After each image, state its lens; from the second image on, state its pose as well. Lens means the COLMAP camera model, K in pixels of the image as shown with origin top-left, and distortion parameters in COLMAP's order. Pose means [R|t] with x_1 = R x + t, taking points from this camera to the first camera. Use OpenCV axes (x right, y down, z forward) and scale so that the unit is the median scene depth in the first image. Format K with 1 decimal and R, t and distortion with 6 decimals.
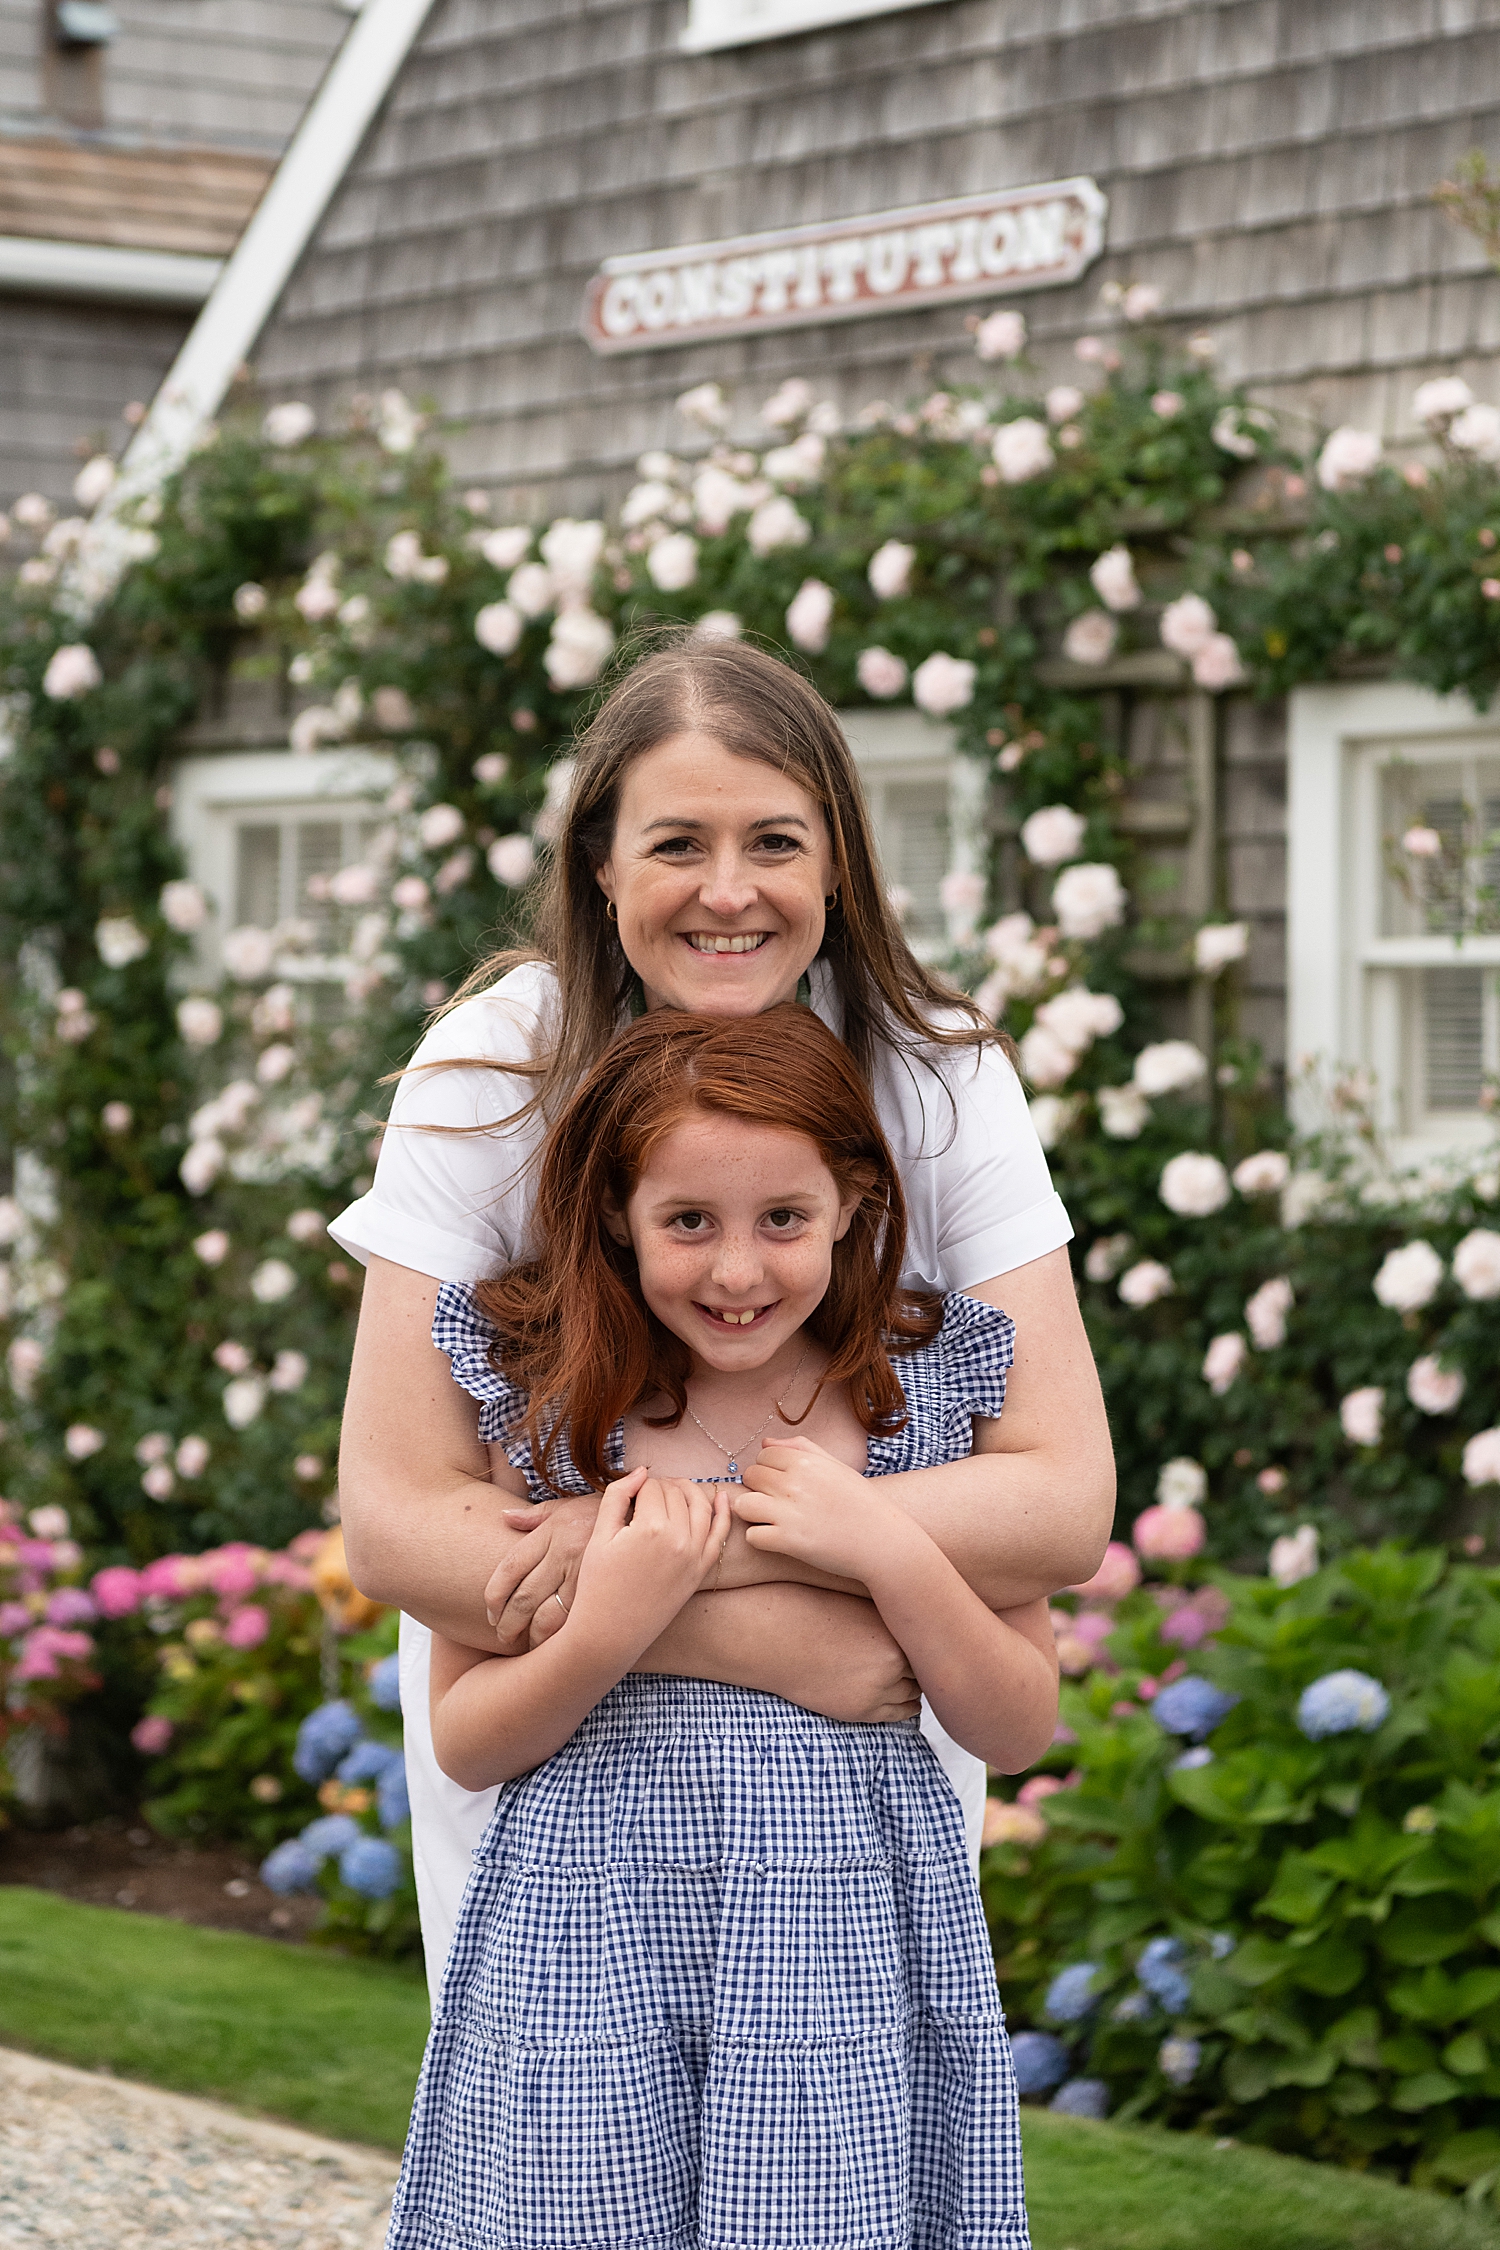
lens RADIAL K [[5529.2, 0, 914.3], [0, 5529.2, 844.7], [0, 0, 1]] dist [-0.032374, 0.172583]
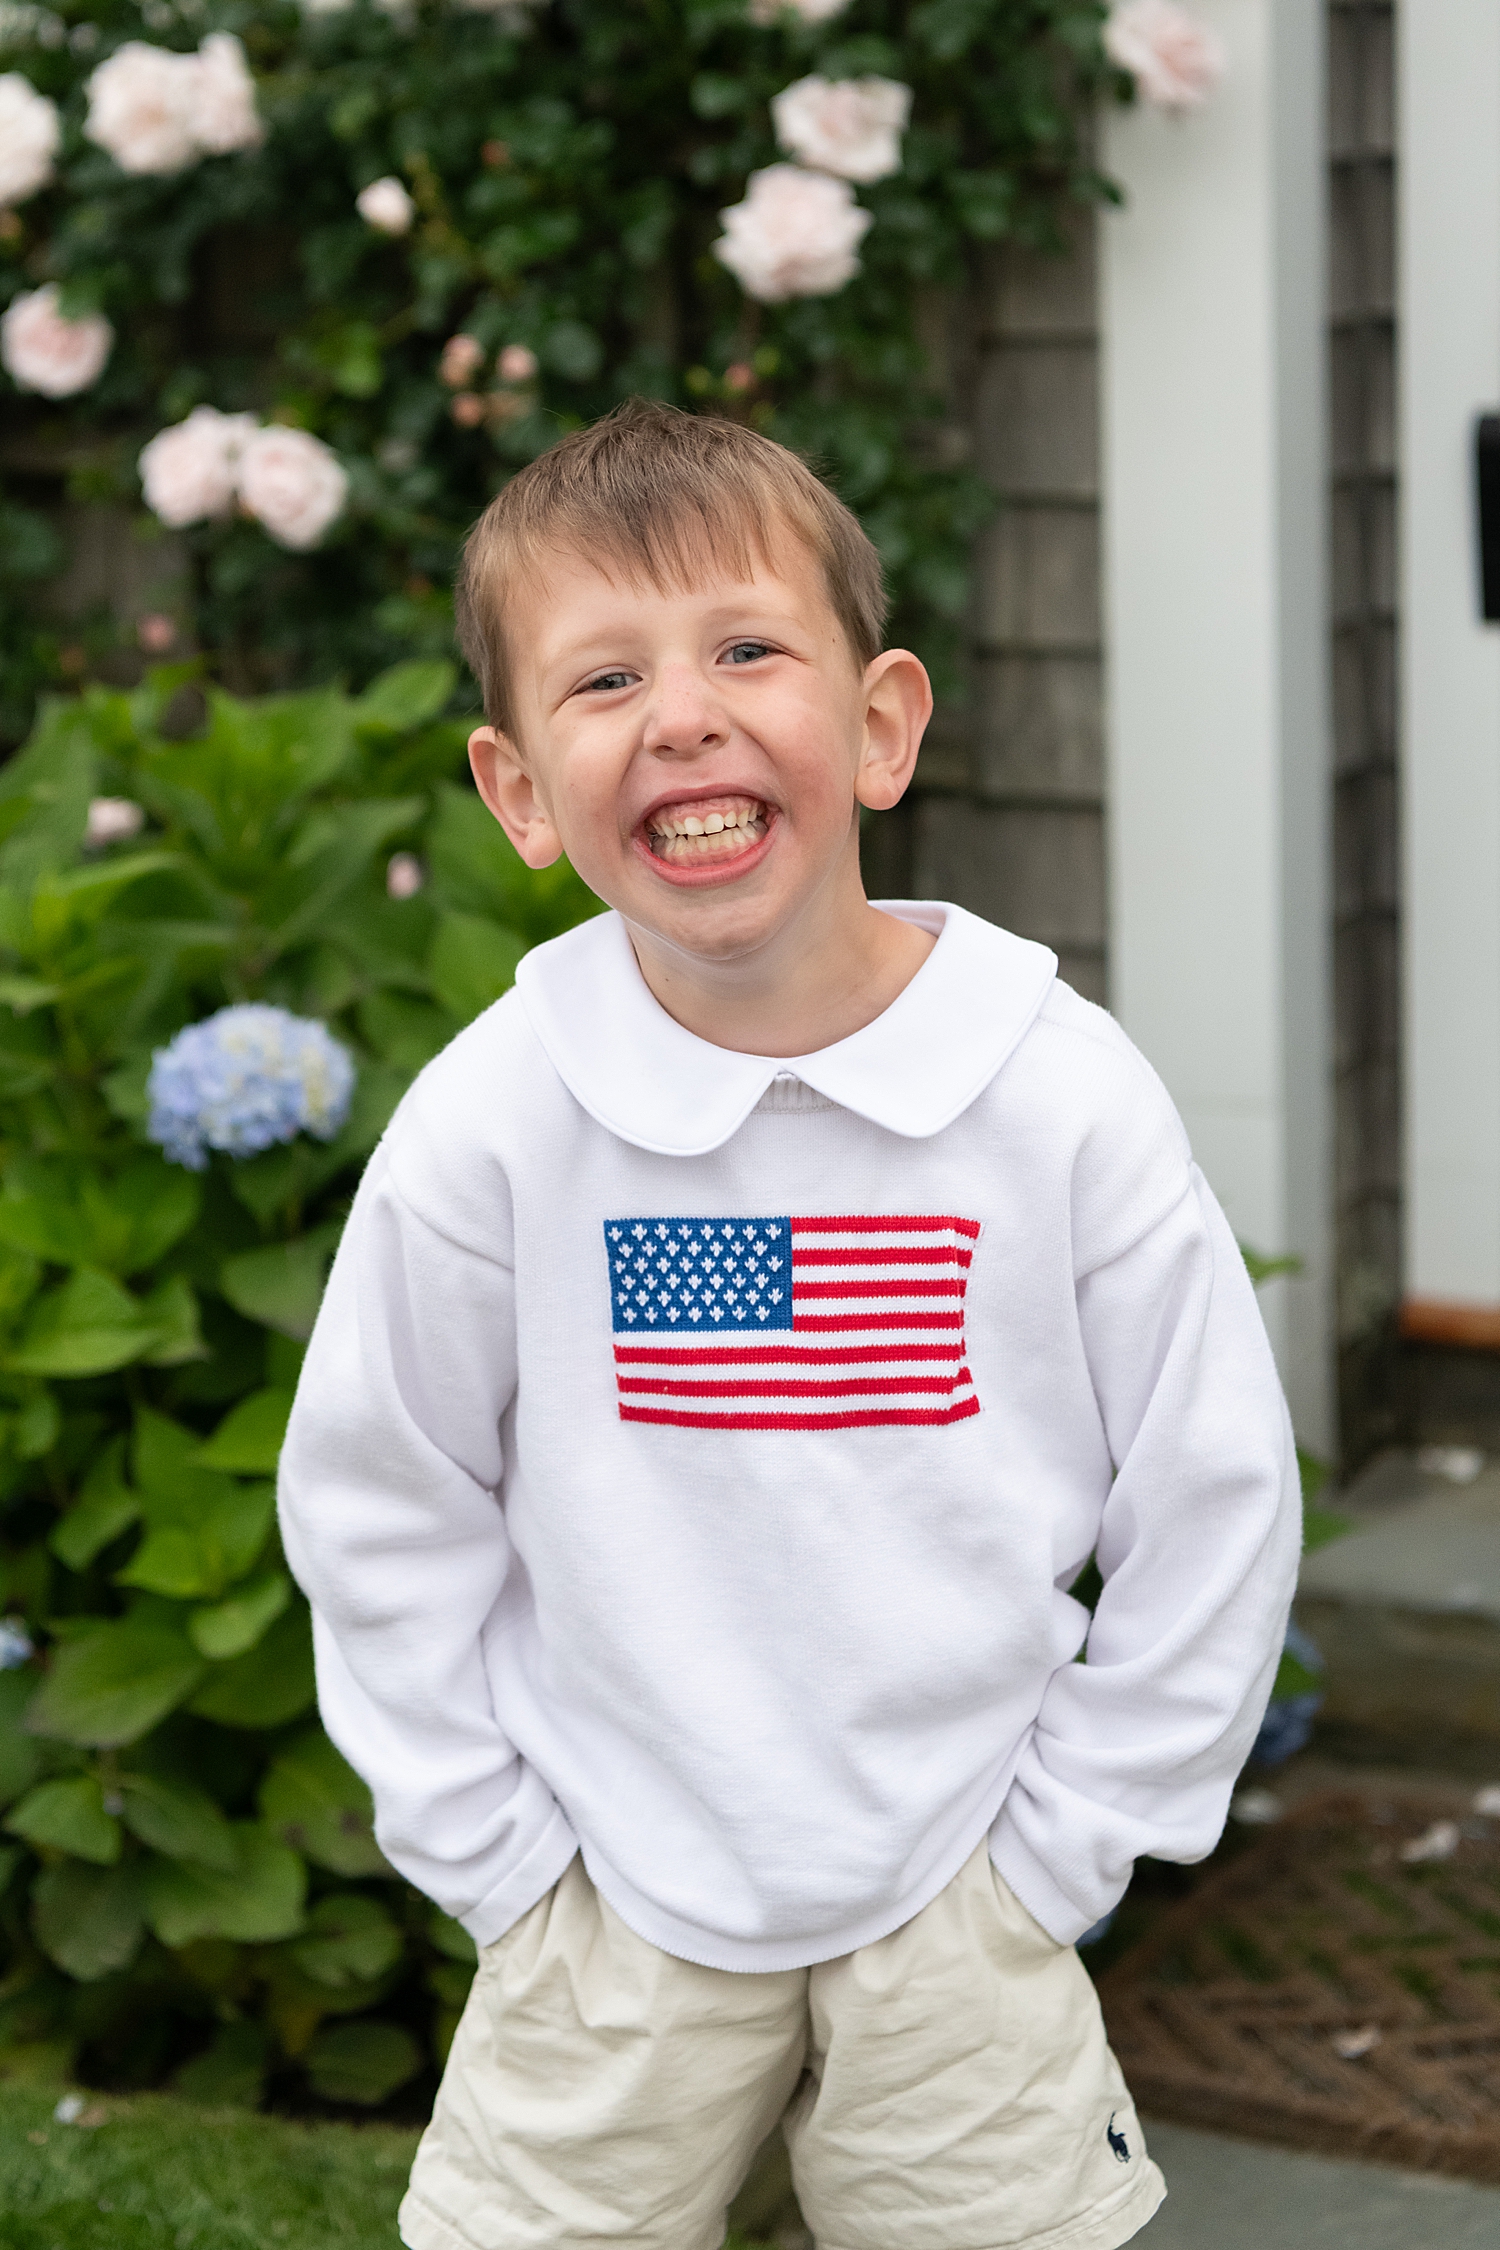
lens RADIAL K [[3782.8, 0, 691.0], [0, 3782.8, 1005.0], [0, 0, 1]] dist [0.014551, 0.007618]
pose [[0.909785, -0.127283, 0.395084, -0.004883], [0.017951, 0.962998, 0.268909, 0.054399], [-0.414692, -0.237558, 0.878406, 0.557020]]
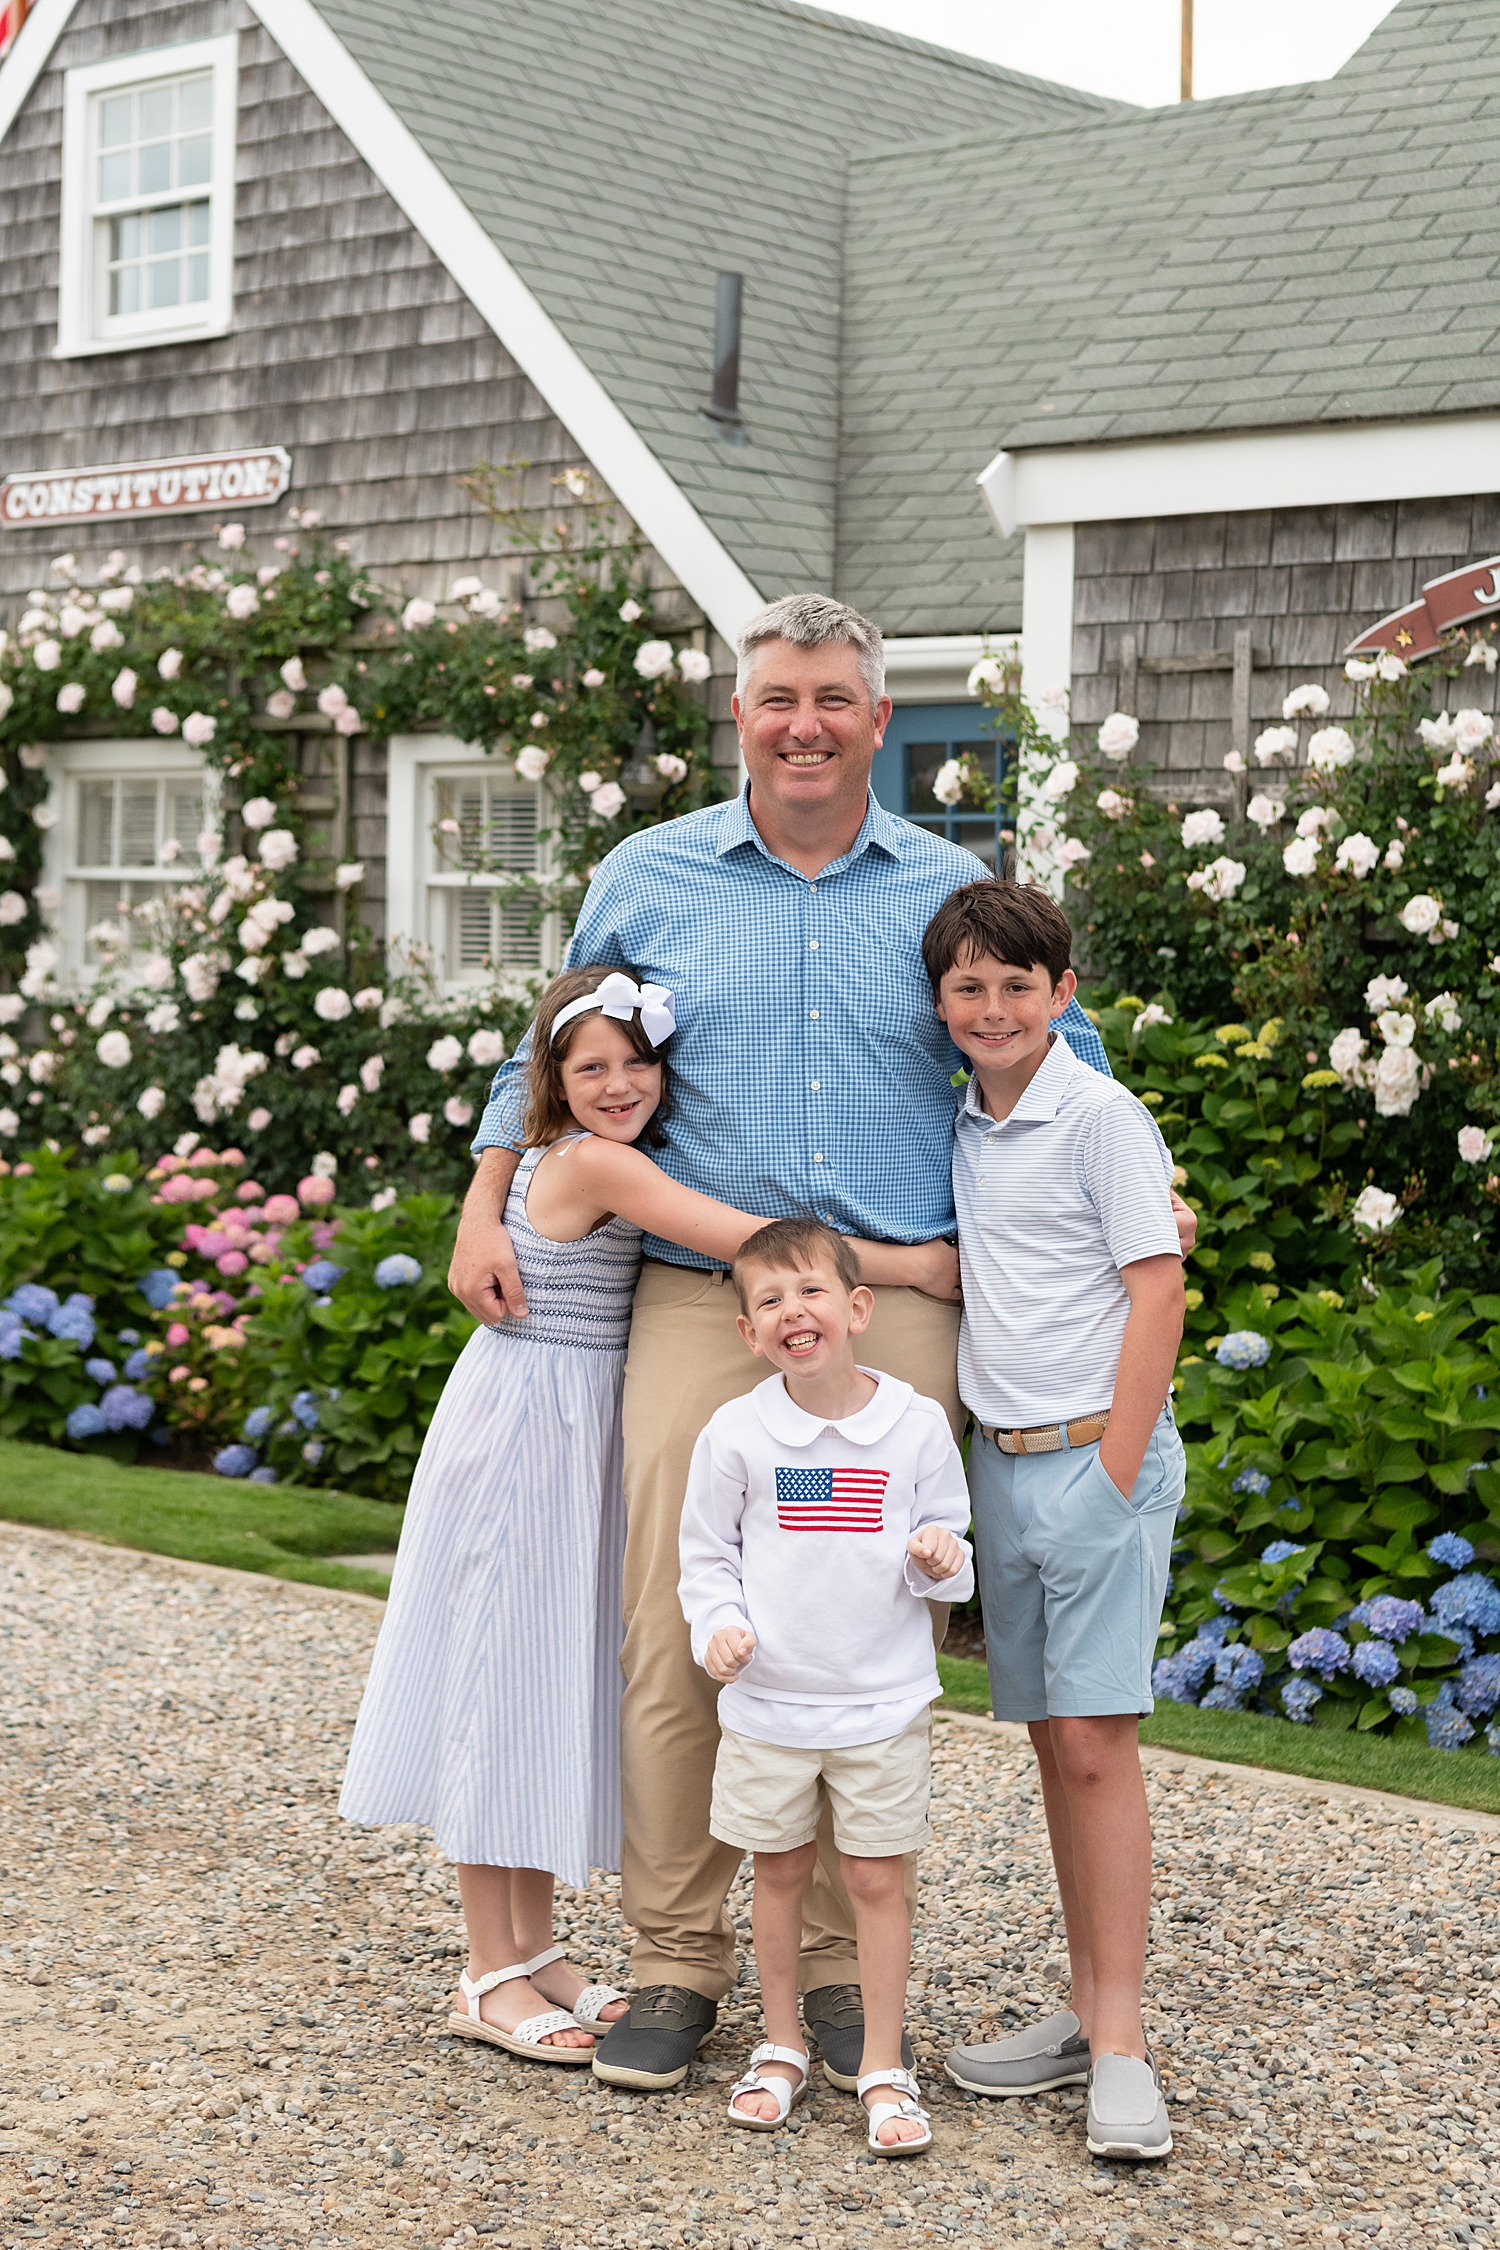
lens RADIAL K [[3782.8, 0, 691.0], [0, 3782.8, 1005.0], [0, 0, 1]] dist [0.014551, 0.007618]
pose [[0.991573, 0.005682, 0.129422, 0.005092], [-0.013761, 0.998005, 0.061618, -0.016967], [-0.128813, -0.062880, 0.989673, -0.253736]]
